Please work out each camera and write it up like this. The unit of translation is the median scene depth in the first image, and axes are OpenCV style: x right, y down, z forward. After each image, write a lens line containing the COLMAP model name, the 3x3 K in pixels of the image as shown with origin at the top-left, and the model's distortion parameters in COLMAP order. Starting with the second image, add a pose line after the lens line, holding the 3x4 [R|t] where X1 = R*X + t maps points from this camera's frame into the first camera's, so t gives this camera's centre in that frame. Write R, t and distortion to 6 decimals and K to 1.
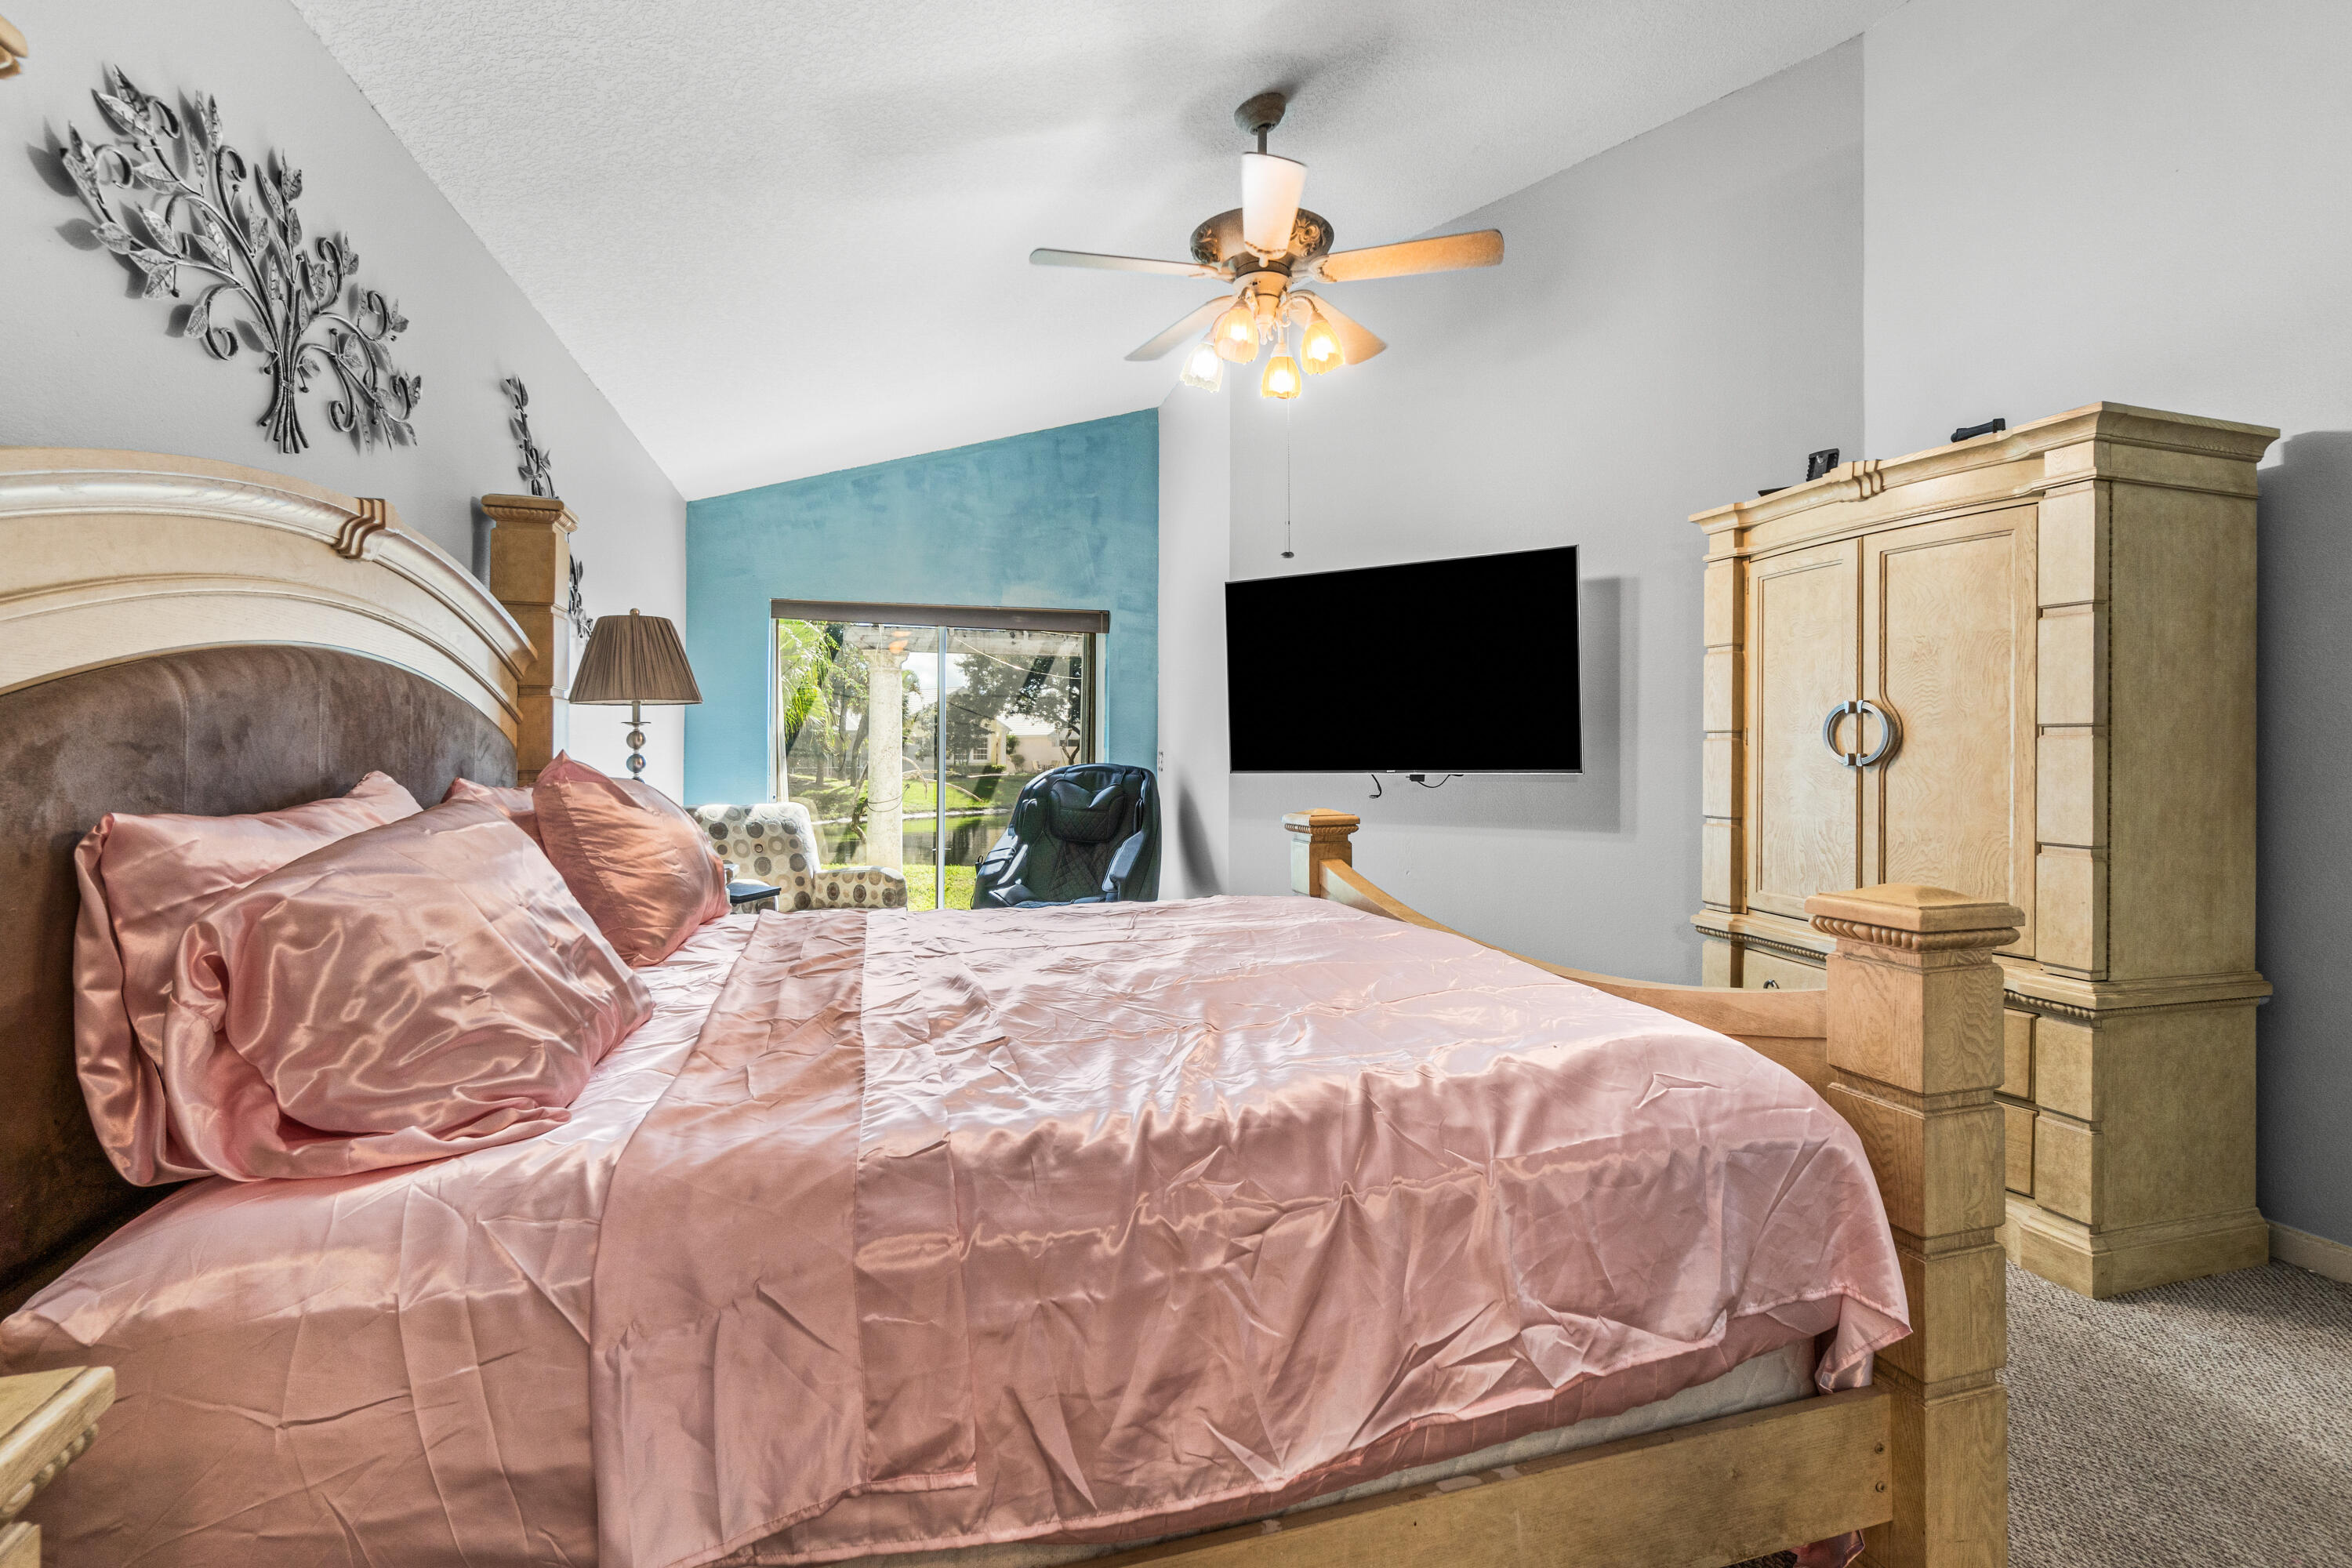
lens RADIAL K [[1046.6, 0, 1172.3], [0, 1046.6, 743.5], [0, 0, 1]] dist [-0.003153, -0.000102]
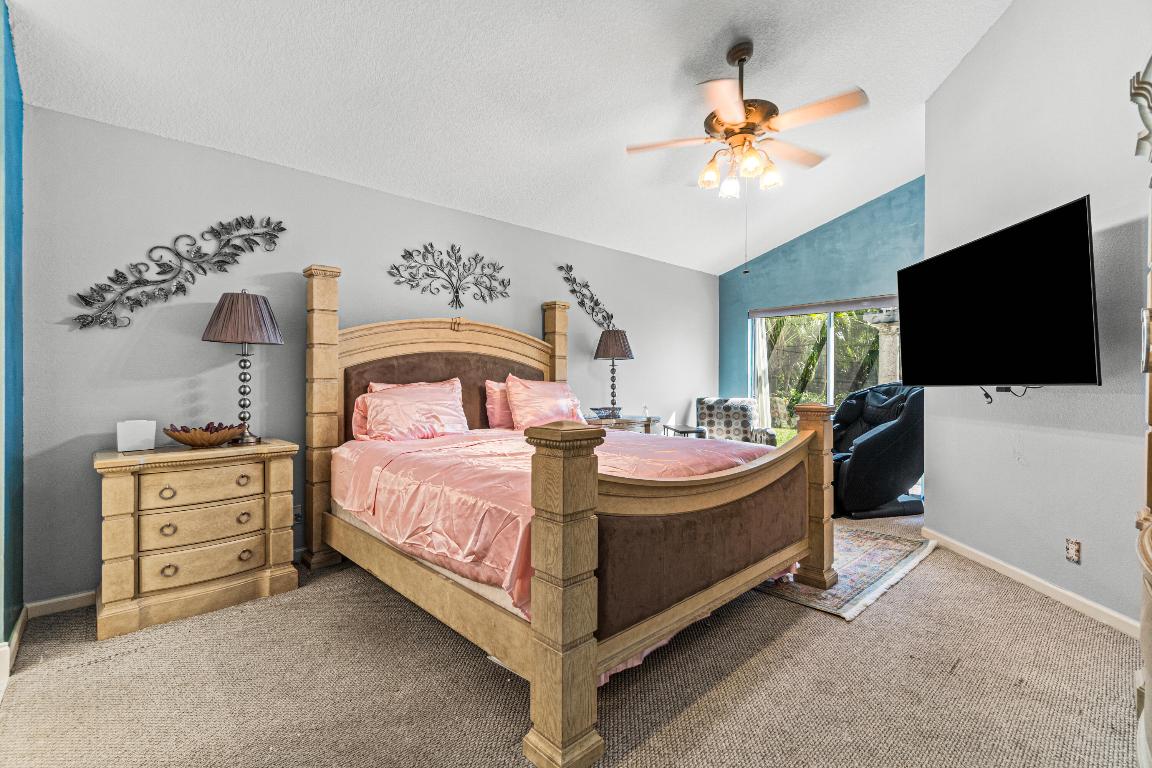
lens RADIAL K [[507.8, 0, 571.2], [0, 507.8, 381.5], [0, 0, 1]] dist [-0.002997, -0.000325]
pose [[0.448672, -0.000305, -0.893697, 0.497574], [0.007054, 0.999970, 0.003200, 0.014340], [0.893669, -0.007740, 0.448661, 0.159115]]
